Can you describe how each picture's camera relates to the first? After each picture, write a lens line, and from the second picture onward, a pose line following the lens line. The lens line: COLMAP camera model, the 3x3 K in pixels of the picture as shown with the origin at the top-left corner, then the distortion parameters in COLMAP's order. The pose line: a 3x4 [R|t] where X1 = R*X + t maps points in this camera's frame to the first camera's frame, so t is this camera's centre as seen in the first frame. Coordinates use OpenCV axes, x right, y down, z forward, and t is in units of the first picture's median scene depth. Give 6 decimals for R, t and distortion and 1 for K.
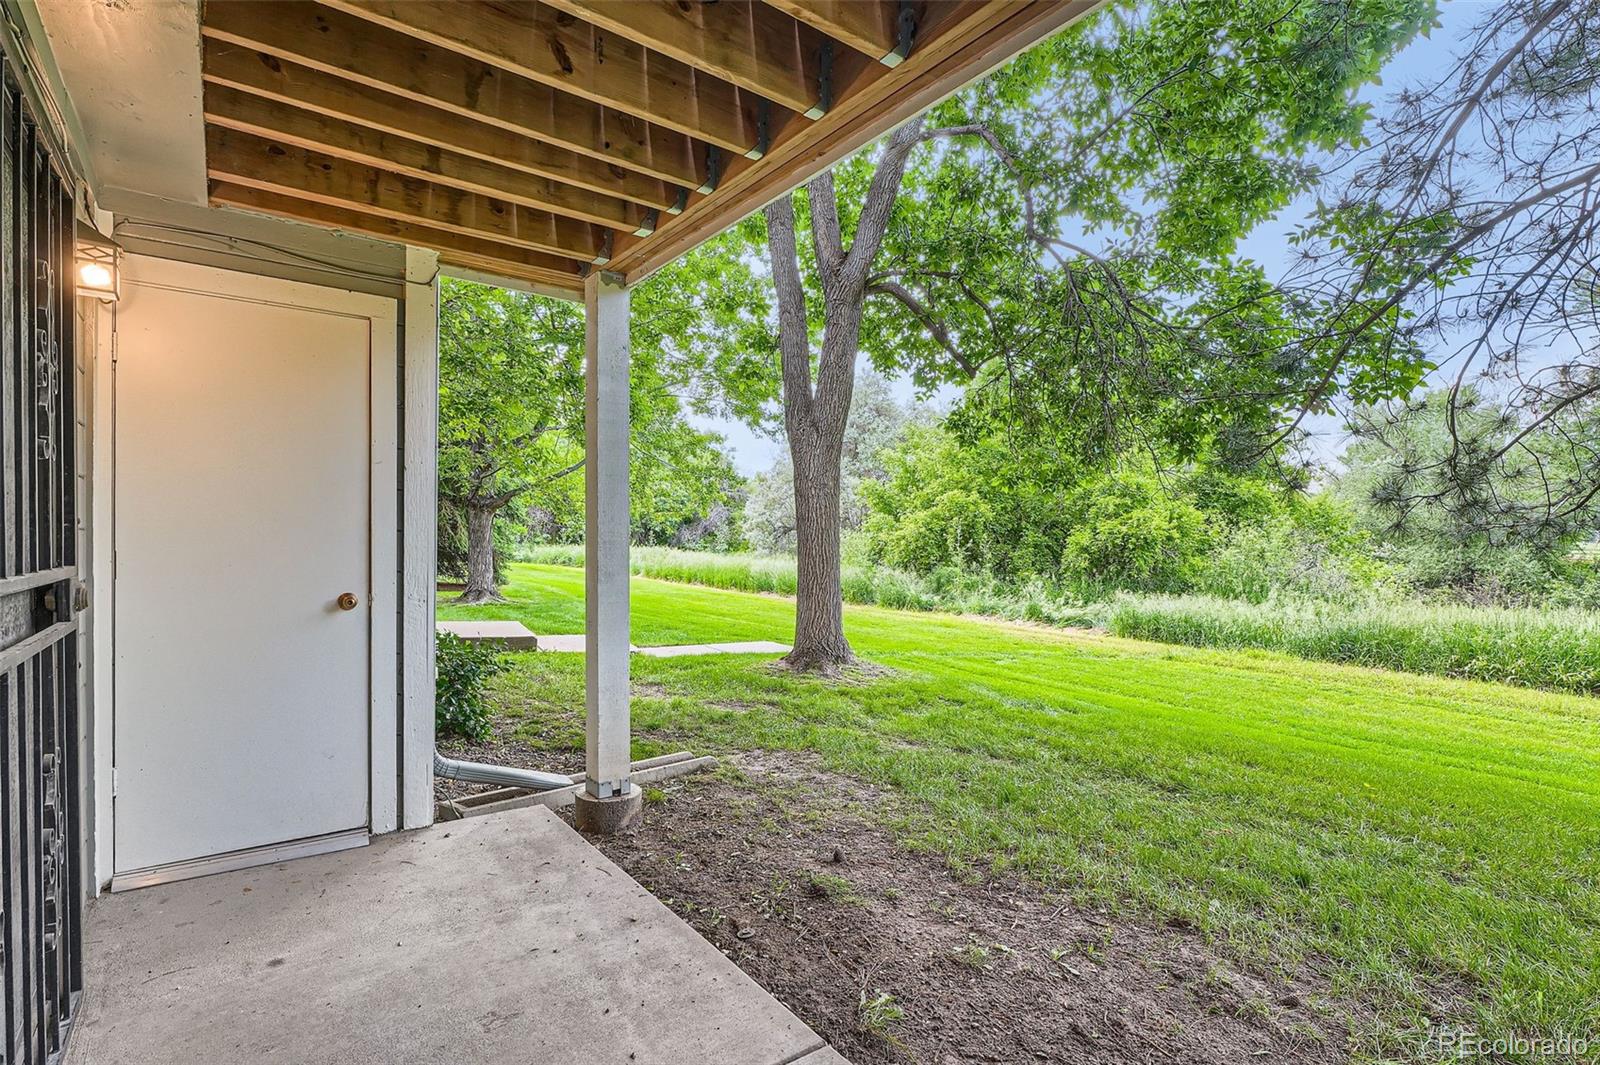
lens RADIAL K [[780.5, 0, 804.1], [0, 780.5, 536.7], [0, 0, 1]] dist [0.001212, 0.000775]
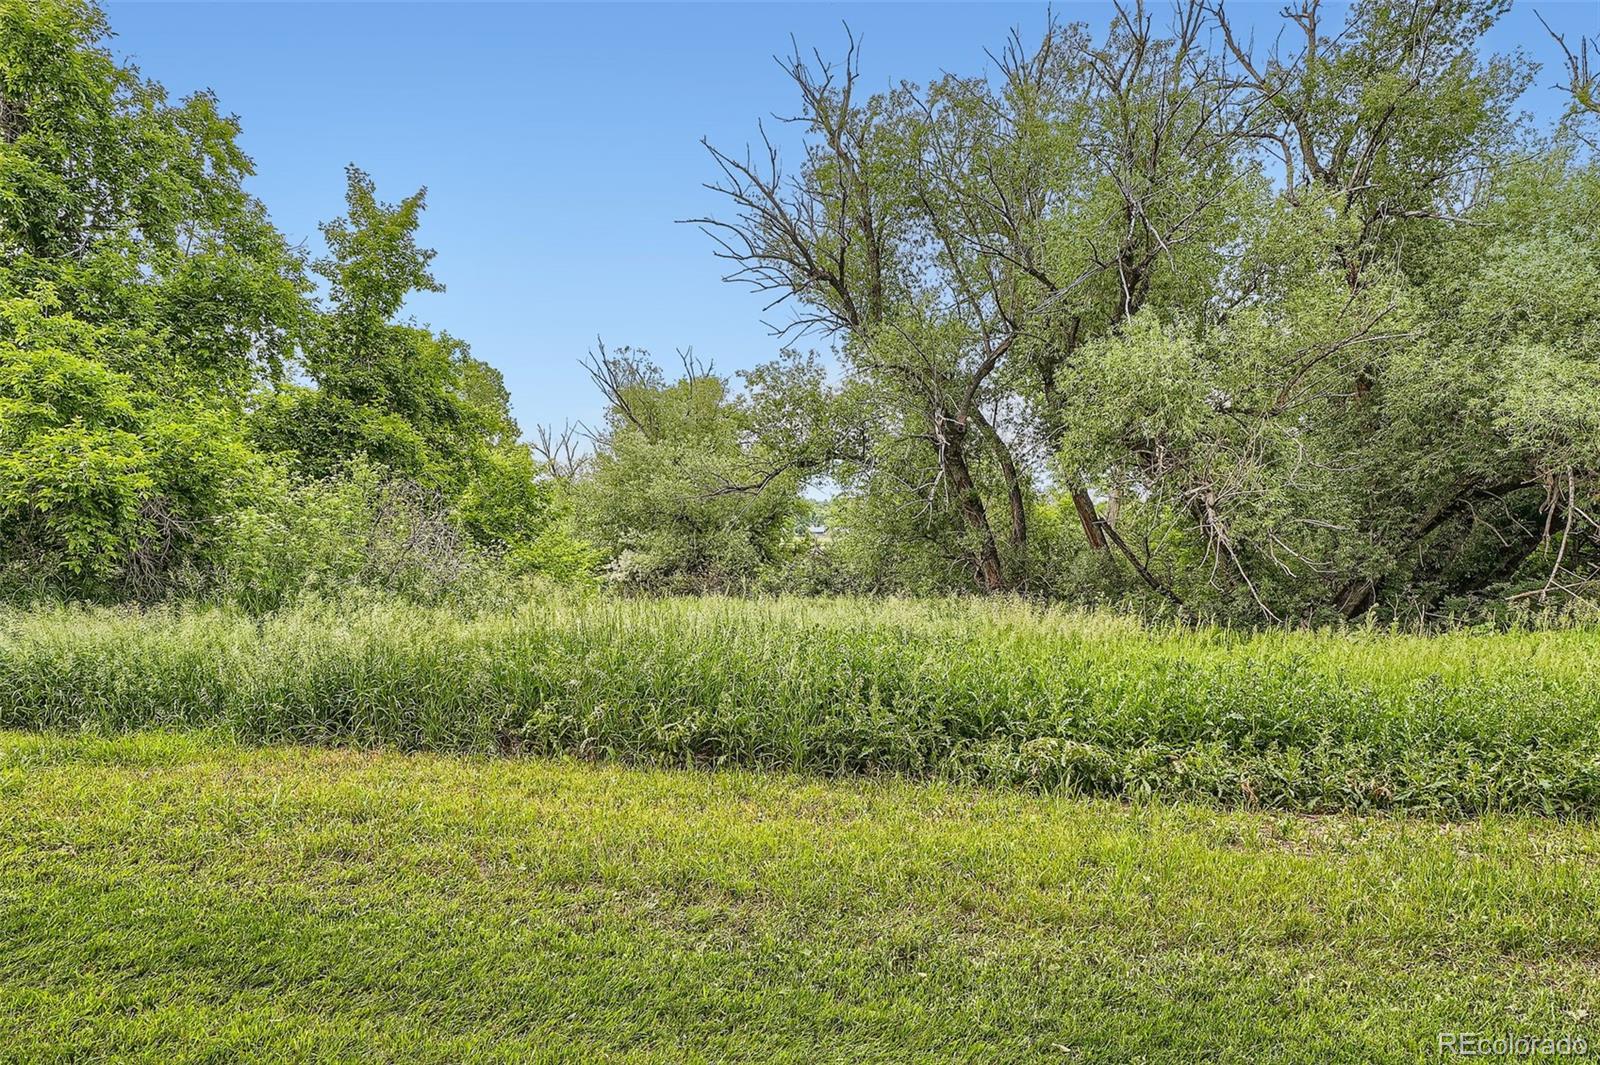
lens RADIAL K [[780.5, 0, 804.1], [0, 780.5, 536.7], [0, 0, 1]] dist [0.001212, 0.000775]
pose [[0.719801, 0.000679, 0.694180, 0.364540], [0.004325, 0.999976, -0.005463, 0.030429], [-0.694167, 0.006934, 0.719781, 0.304058]]
